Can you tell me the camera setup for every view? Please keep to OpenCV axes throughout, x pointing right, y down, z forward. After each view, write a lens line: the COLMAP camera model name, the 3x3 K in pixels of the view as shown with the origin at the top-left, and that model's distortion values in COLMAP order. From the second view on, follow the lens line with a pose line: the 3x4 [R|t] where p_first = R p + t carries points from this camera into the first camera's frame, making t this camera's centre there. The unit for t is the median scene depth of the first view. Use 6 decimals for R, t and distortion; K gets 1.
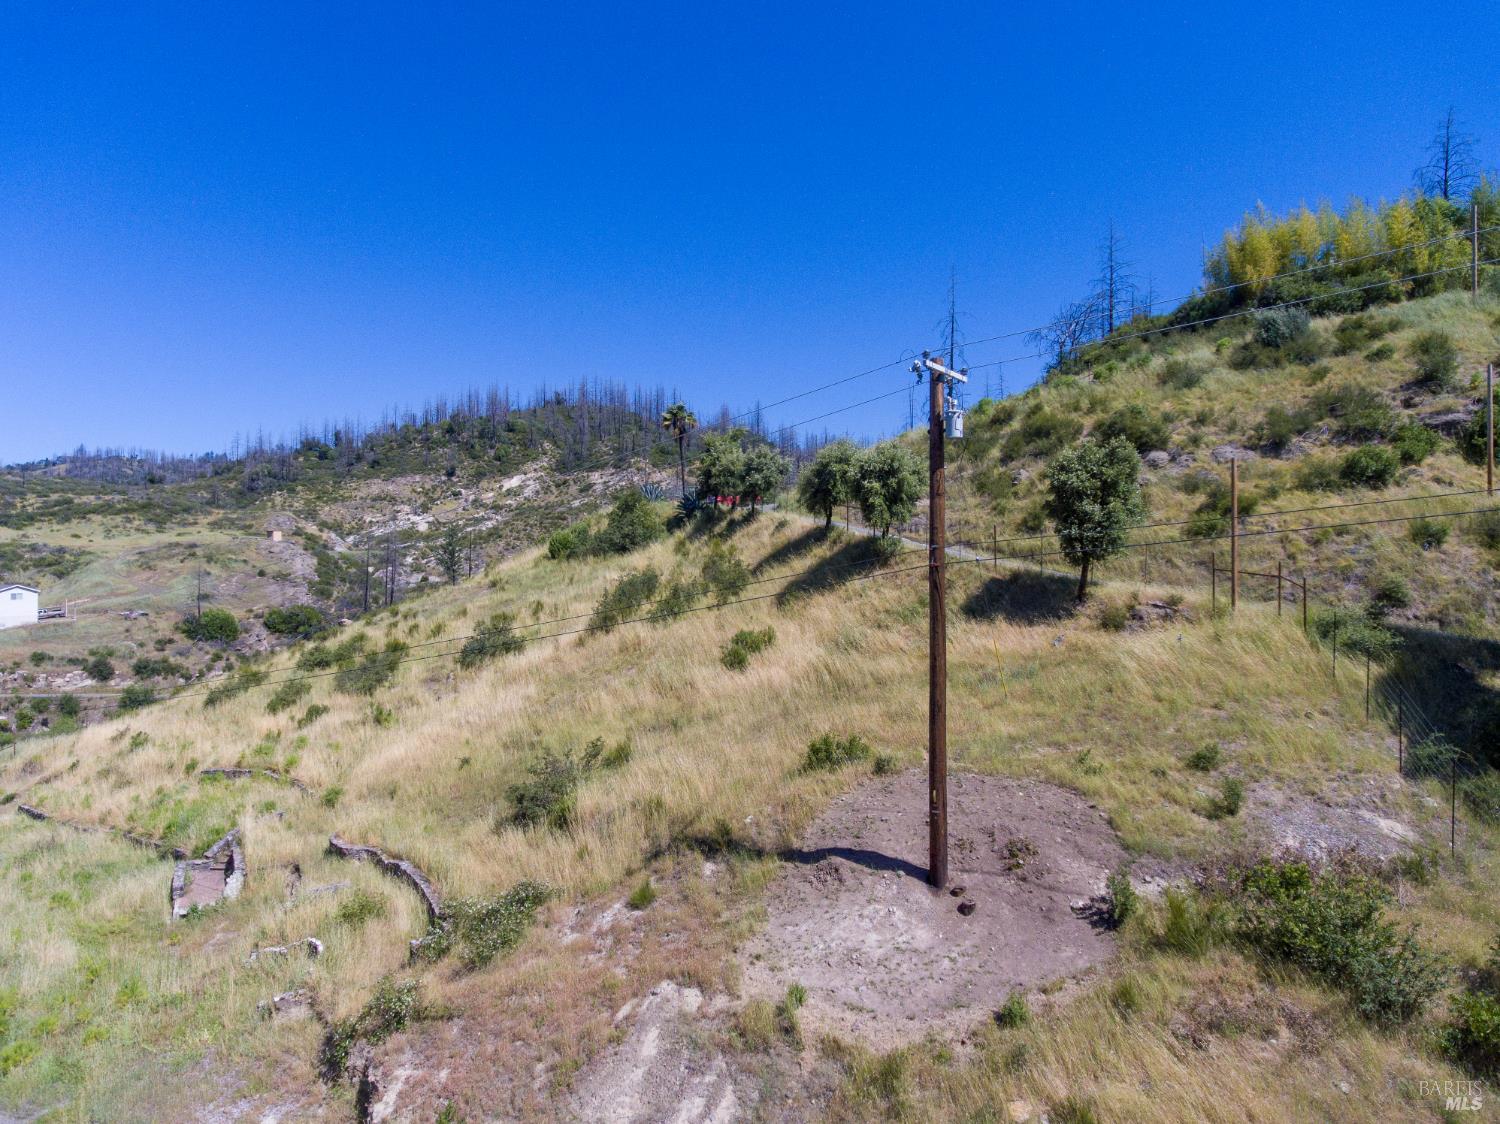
lens RADIAL K [[877.8, 0, 734.9], [0, 877.8, 567.3], [0, 0, 1]] dist [-0.005325, 0.000834]
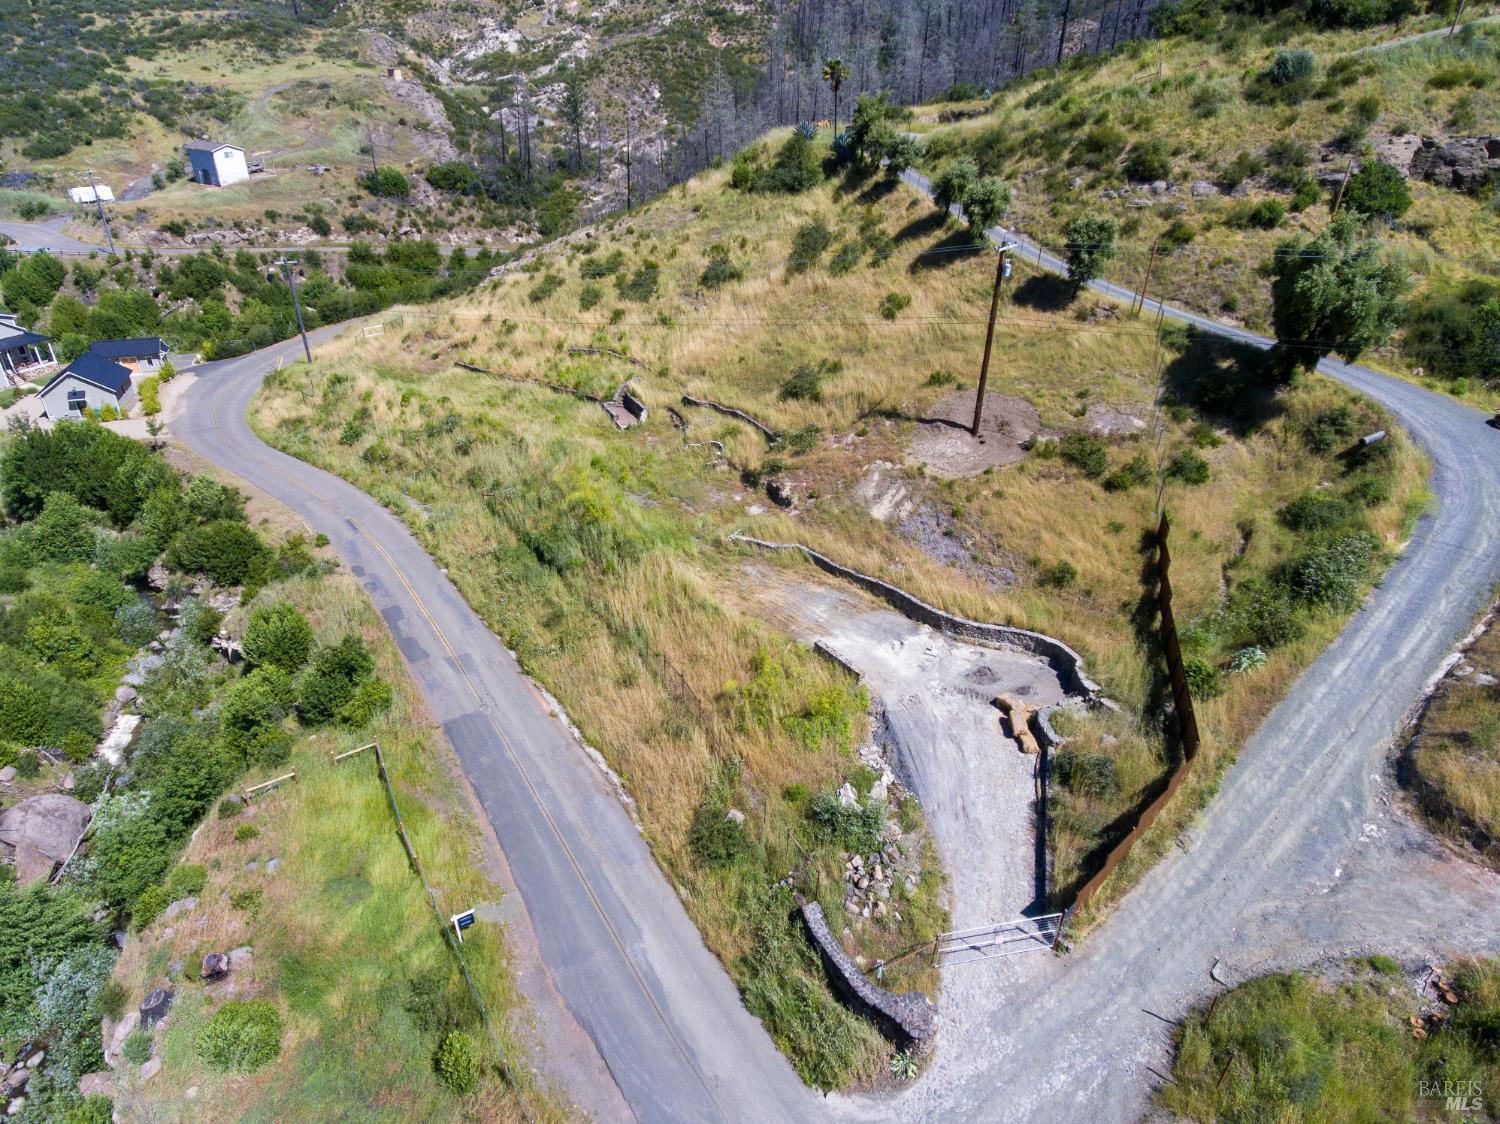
lens RADIAL K [[877.8, 0, 736.4], [0, 877.8, 561.9], [0, 0, 1]] dist [-0.005325, 0.000834]
pose [[0.996793, 0.053550, -0.059462, -0.136354], [-0.016809, 0.866619, 0.498687, -0.269283], [0.078236, -0.496088, 0.864740, -0.679850]]
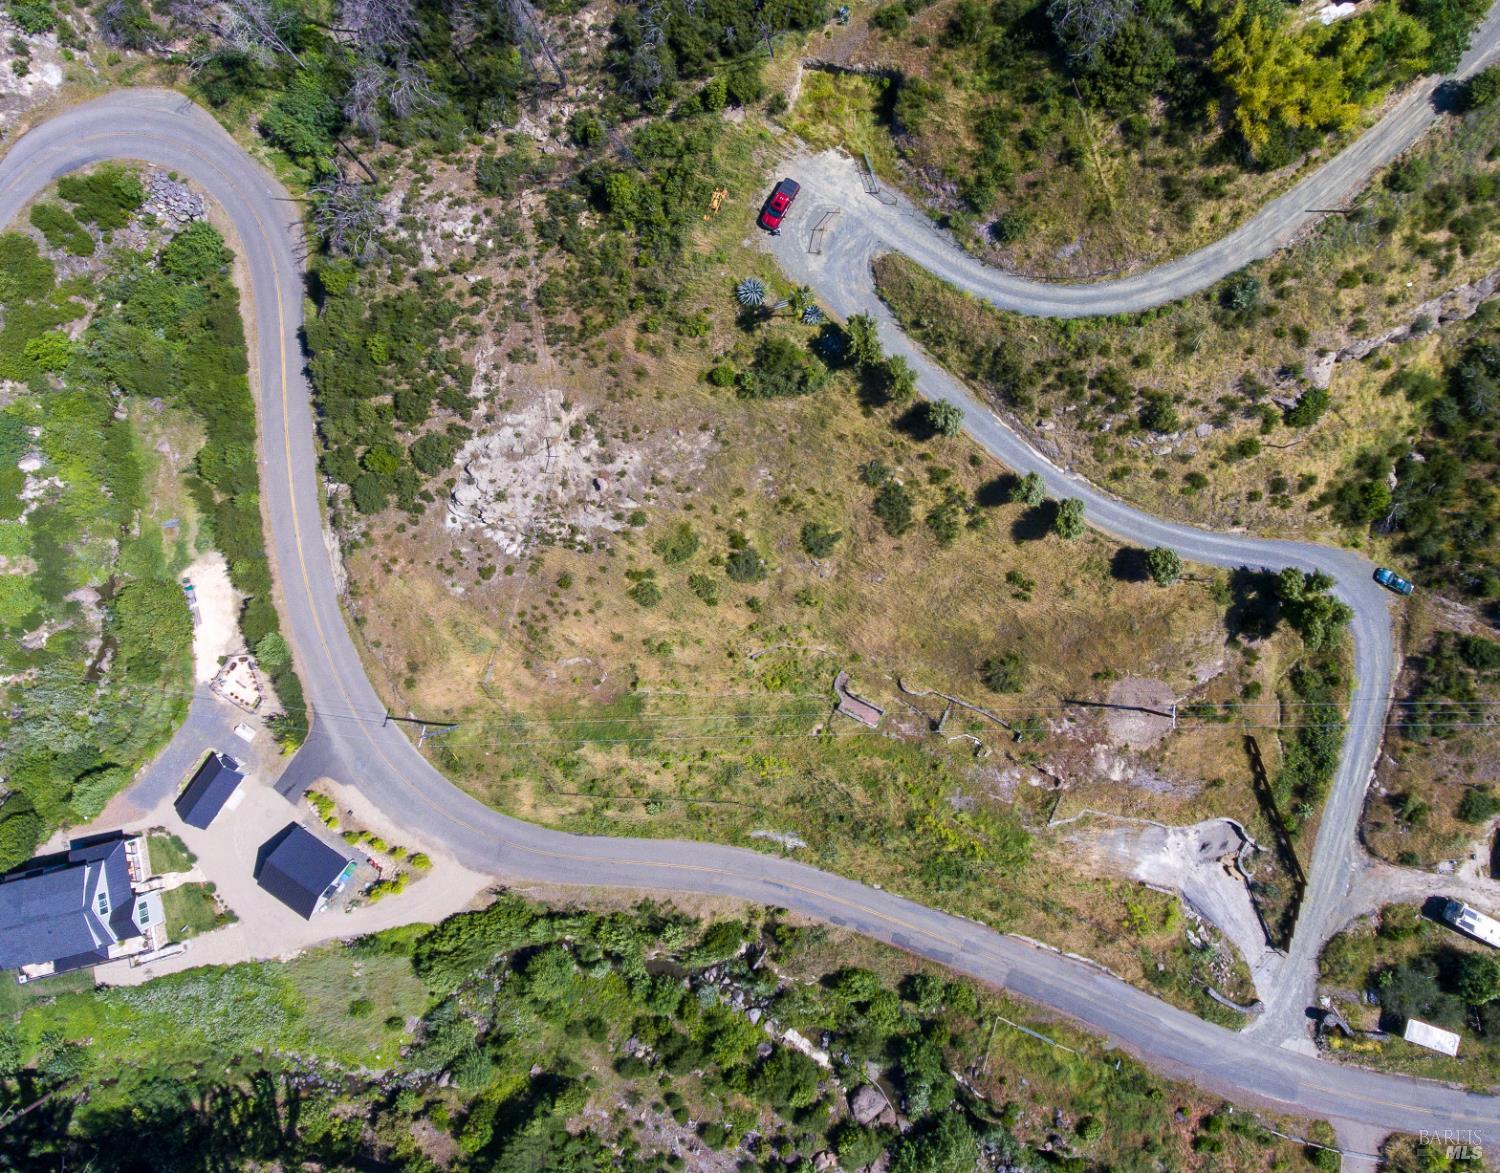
lens RADIAL K [[1143.3, 0, 856.2], [0, 1143.3, 464.7], [0, 0, 1]] dist [-0.008358, 0.008261]
pose [[0.840242, -0.534295, 0.092313, -0.378813], [-0.021269, 0.137644, 0.990253, -2.386776], [-0.541794, -0.834016, 0.104290, 0.905475]]
